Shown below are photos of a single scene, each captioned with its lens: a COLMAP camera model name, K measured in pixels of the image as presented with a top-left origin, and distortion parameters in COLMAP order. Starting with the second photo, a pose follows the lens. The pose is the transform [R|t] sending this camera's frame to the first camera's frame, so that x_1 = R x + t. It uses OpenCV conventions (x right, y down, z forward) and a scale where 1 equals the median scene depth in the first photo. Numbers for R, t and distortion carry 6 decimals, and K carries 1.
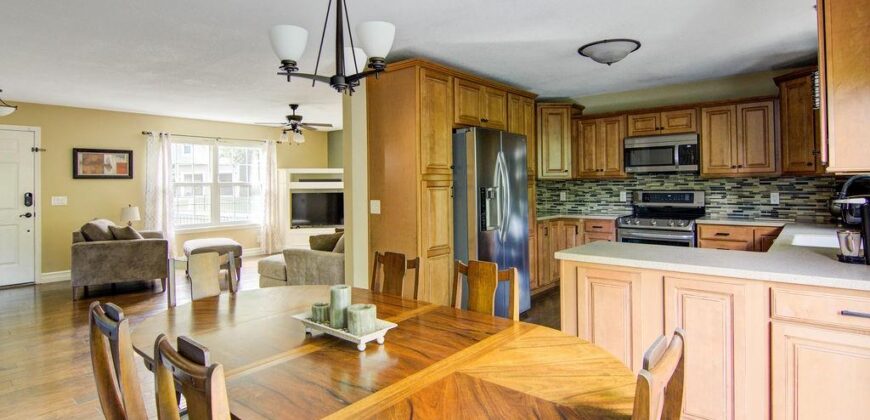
lens RADIAL K [[448.0, 0, 429.3], [0, 448.0, 180.6], [0, 0, 1]] dist [-0.006956, -0.012137]
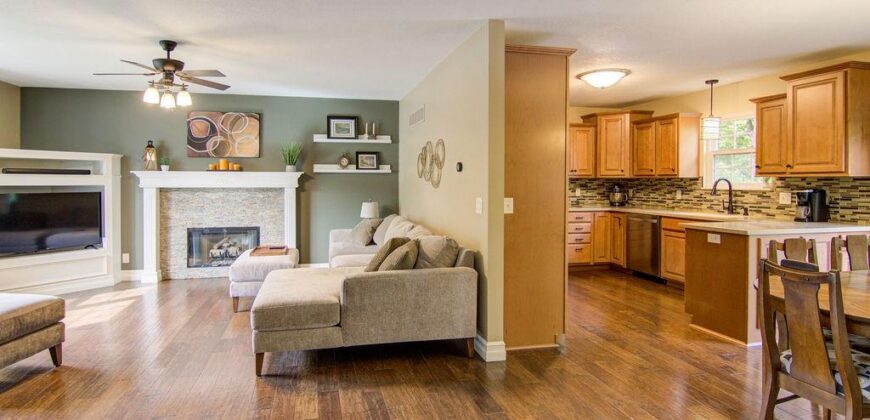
lens RADIAL K [[448.0, 0, 400.6], [0, 448.0, 188.5], [0, 0, 1]] dist [-0.006956, -0.012137]
pose [[0.615015, -0.002211, 0.788512, -0.661035], [-0.013645, 0.999816, 0.013446, 0.012220], [-0.788397, -0.019029, 0.614872, 0.458224]]
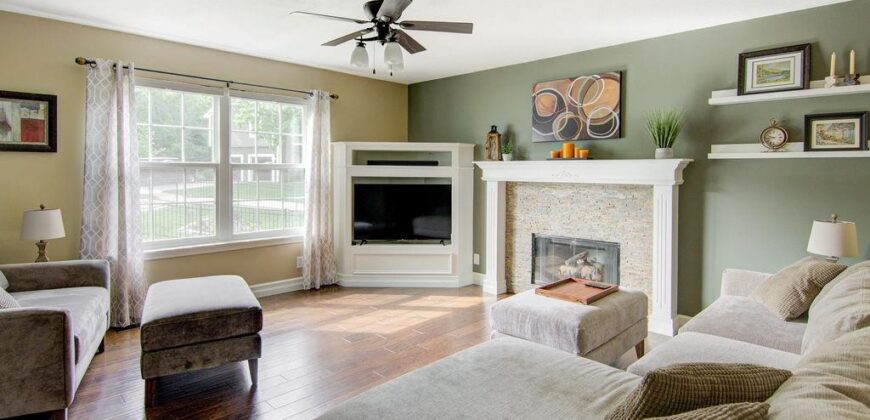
lens RADIAL K [[448.0, 0, 436.1], [0, 448.0, 178.3], [0, 0, 1]] dist [-0.006956, -0.012137]
pose [[0.997613, 0.017893, -0.066692, -0.255824], [-0.016411, 0.999608, 0.022704, 0.008783], [0.067072, -0.021555, 0.997515, 0.665061]]
